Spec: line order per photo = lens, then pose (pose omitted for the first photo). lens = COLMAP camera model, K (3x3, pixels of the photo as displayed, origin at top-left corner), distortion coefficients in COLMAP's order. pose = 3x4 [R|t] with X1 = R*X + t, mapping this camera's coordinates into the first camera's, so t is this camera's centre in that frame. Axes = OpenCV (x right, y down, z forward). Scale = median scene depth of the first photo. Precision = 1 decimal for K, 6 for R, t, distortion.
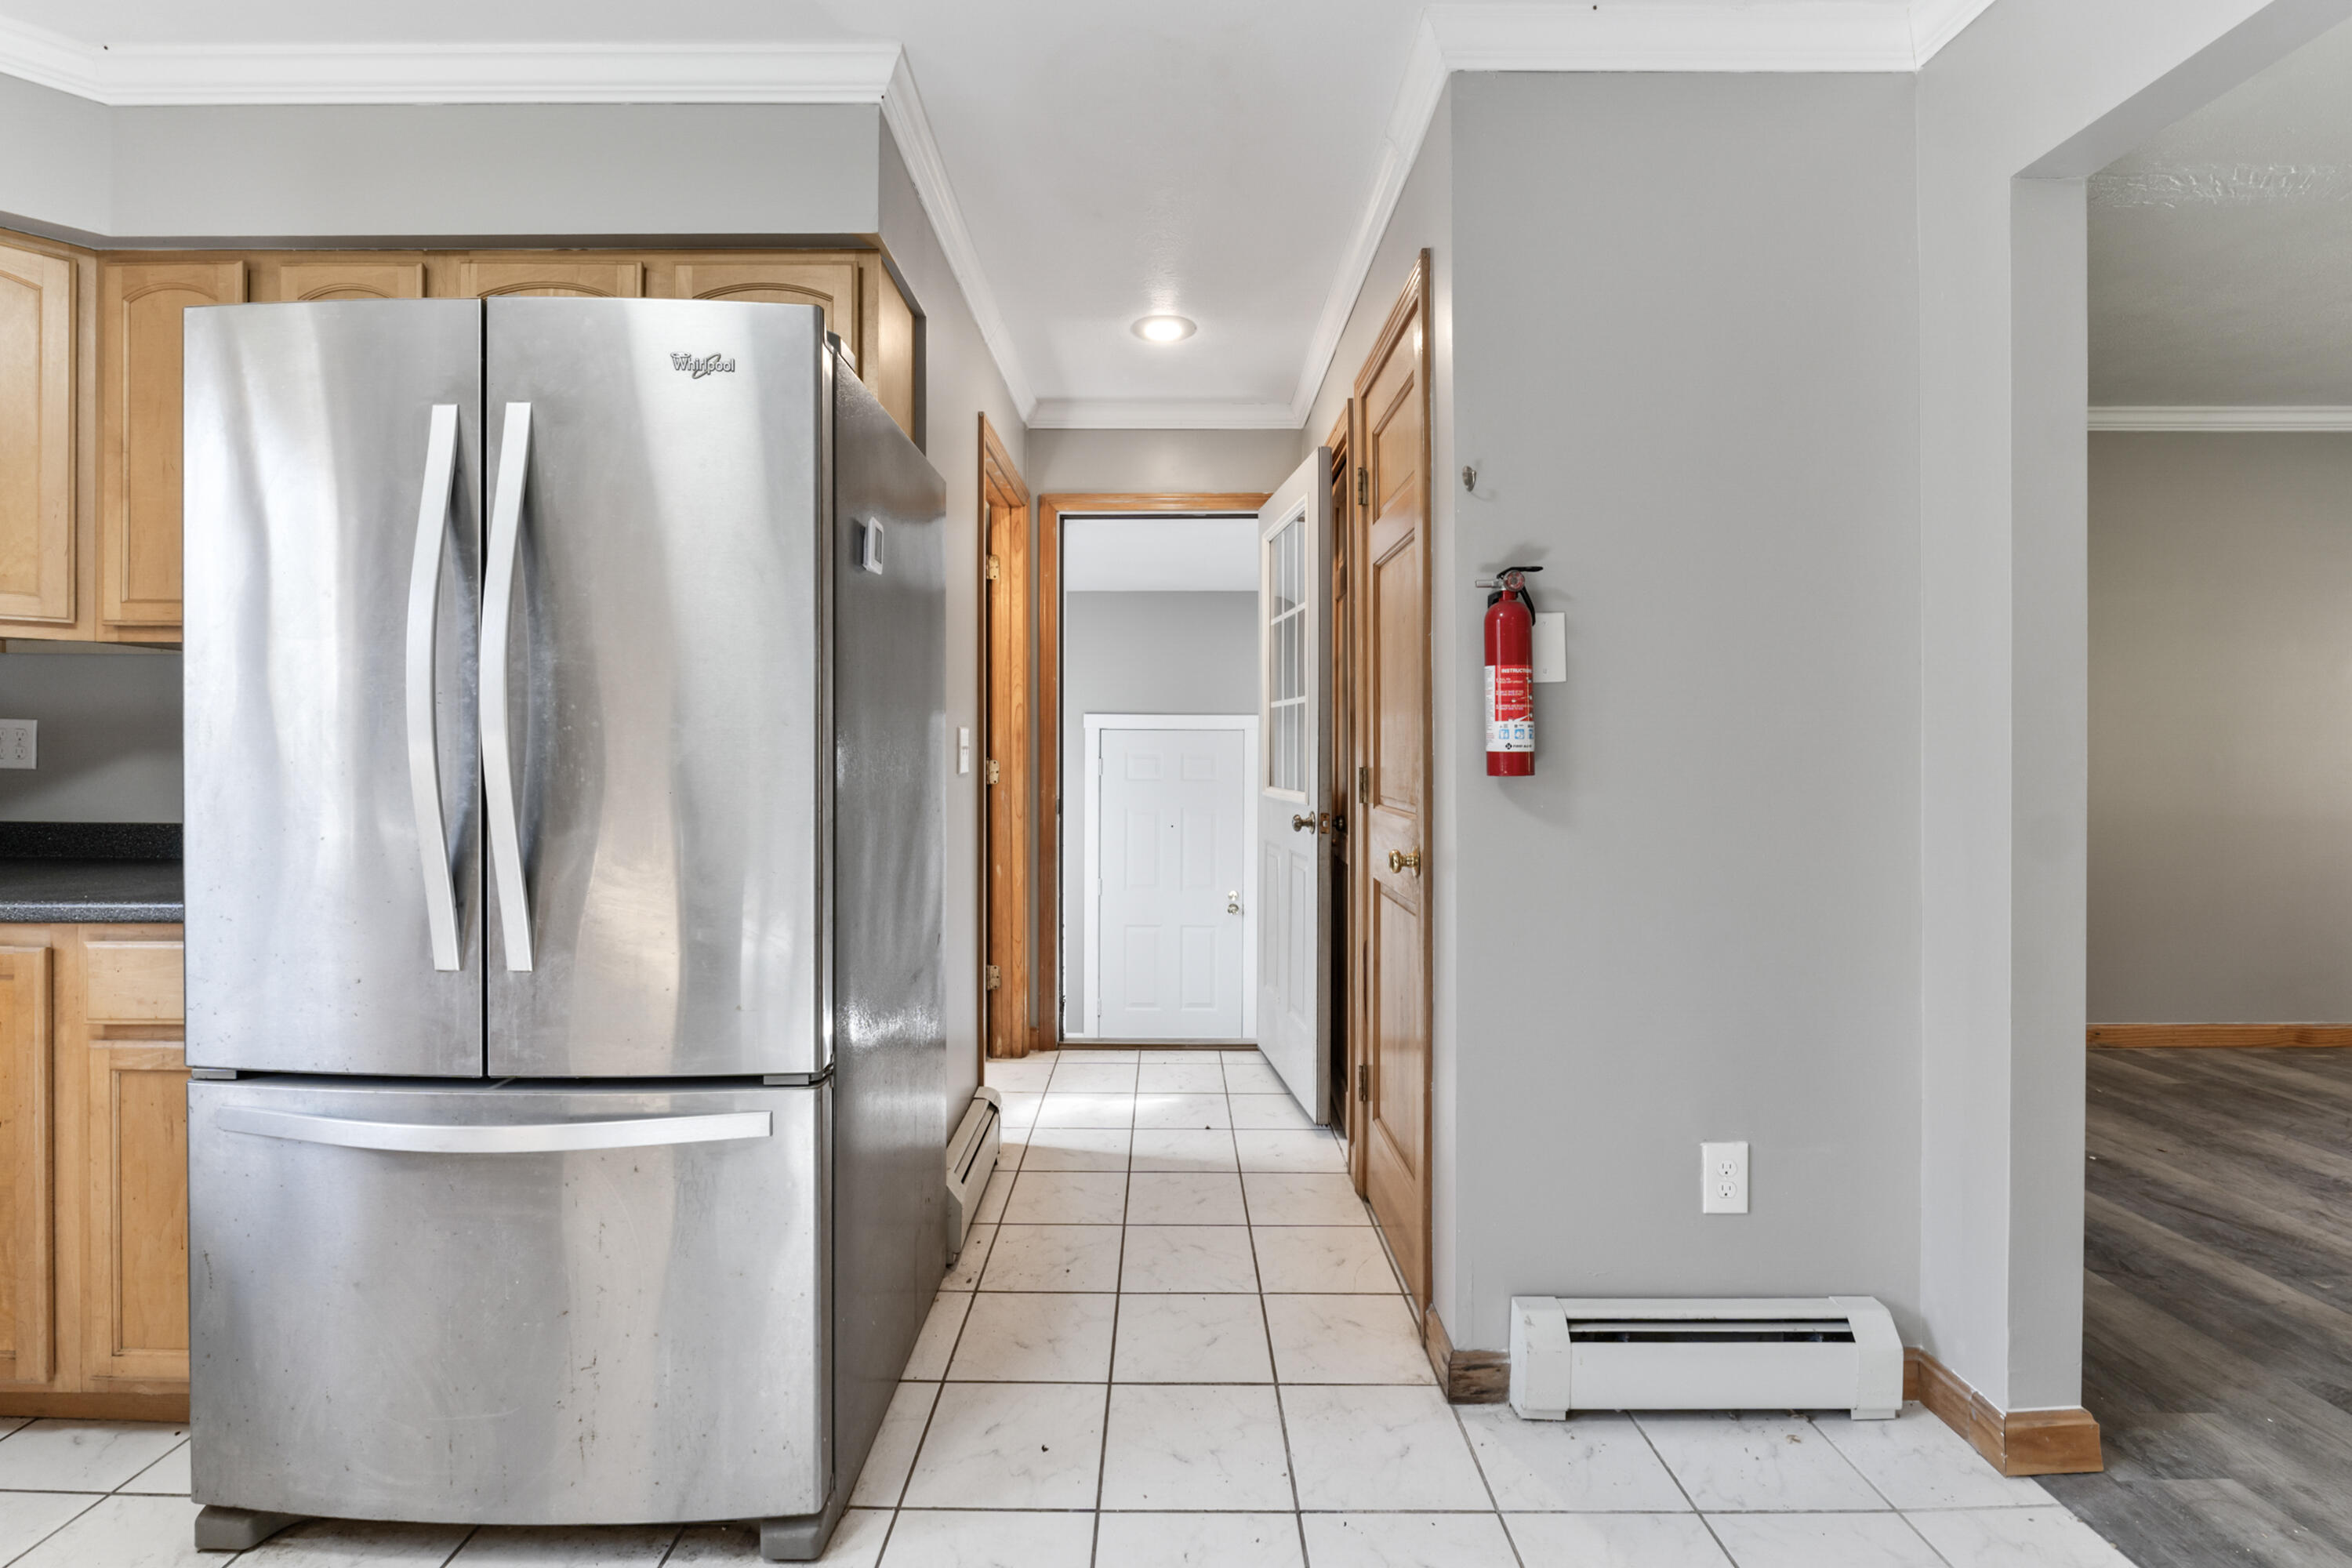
lens RADIAL K [[984.2, 0, 1153.8], [0, 984.2, 755.4], [0, 0, 1]] dist [-0.002710, -0.002413]
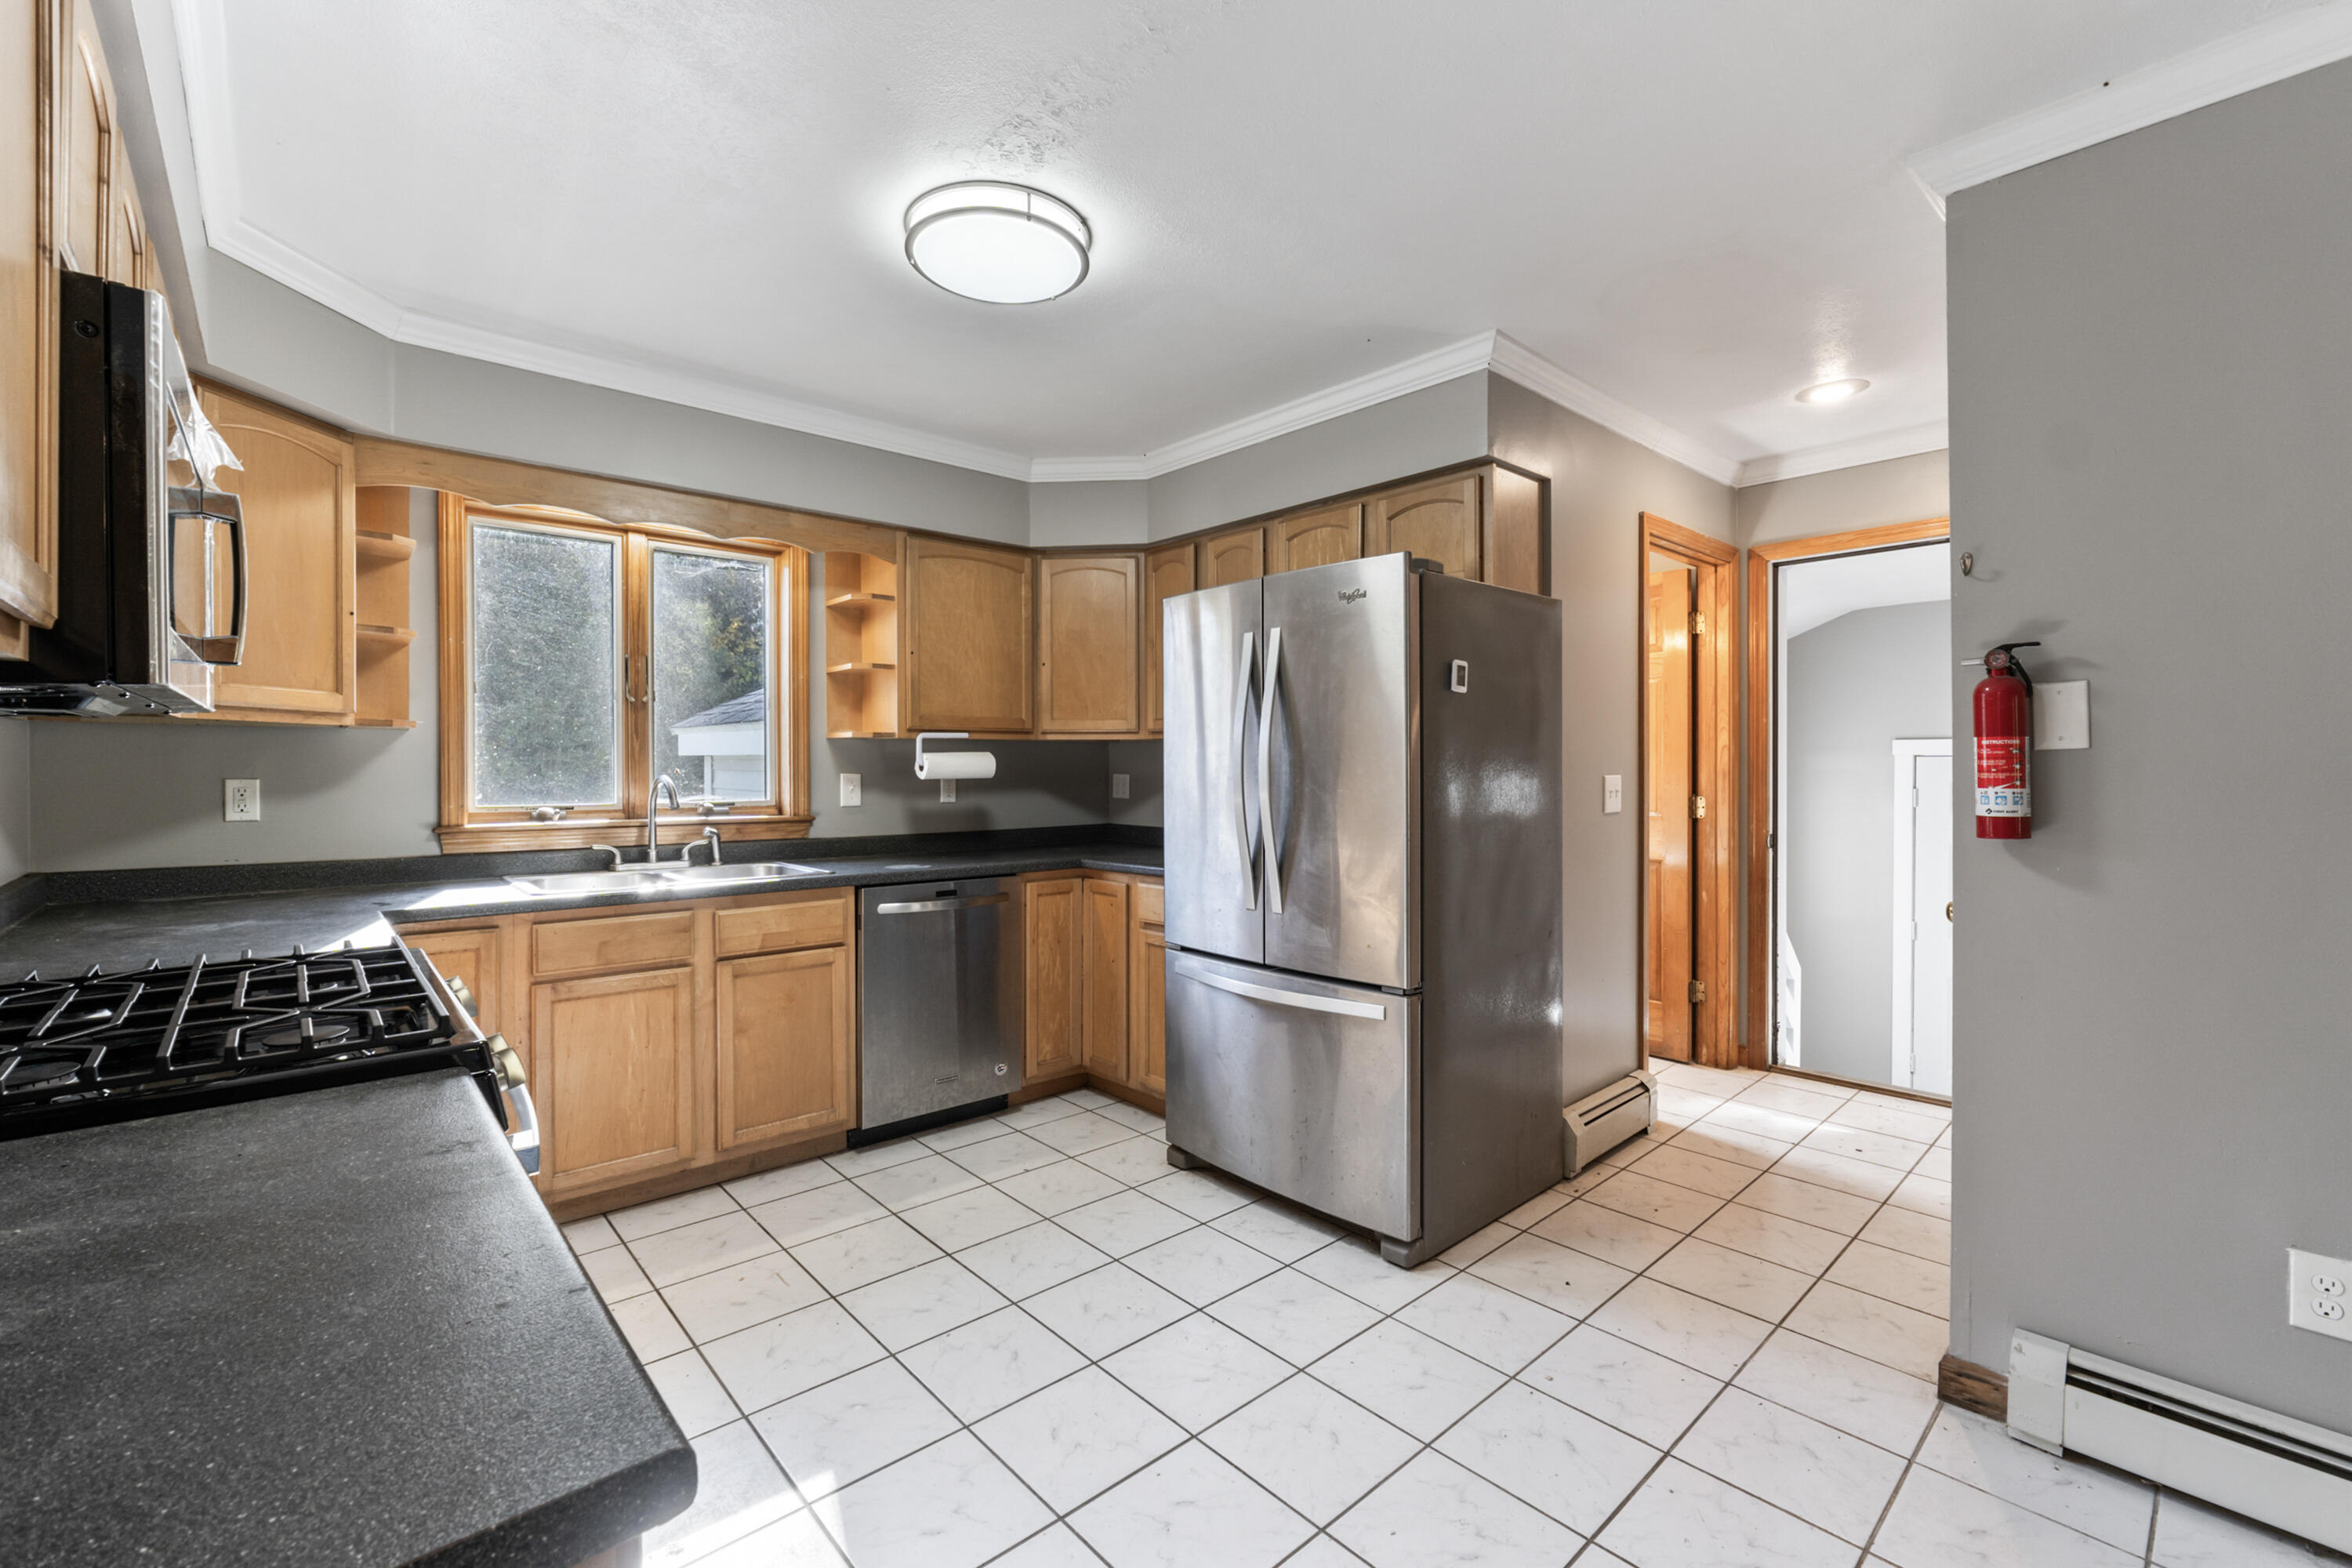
lens RADIAL K [[984.2, 0, 1176.0], [0, 984.2, 779.1], [0, 0, 1]] dist [-0.002710, -0.002413]
pose [[0.675921, 0.005204, -0.736956, 0.525338], [0.002663, 0.999951, 0.009504, -0.055277], [0.736969, -0.008387, 0.675874, -0.379825]]
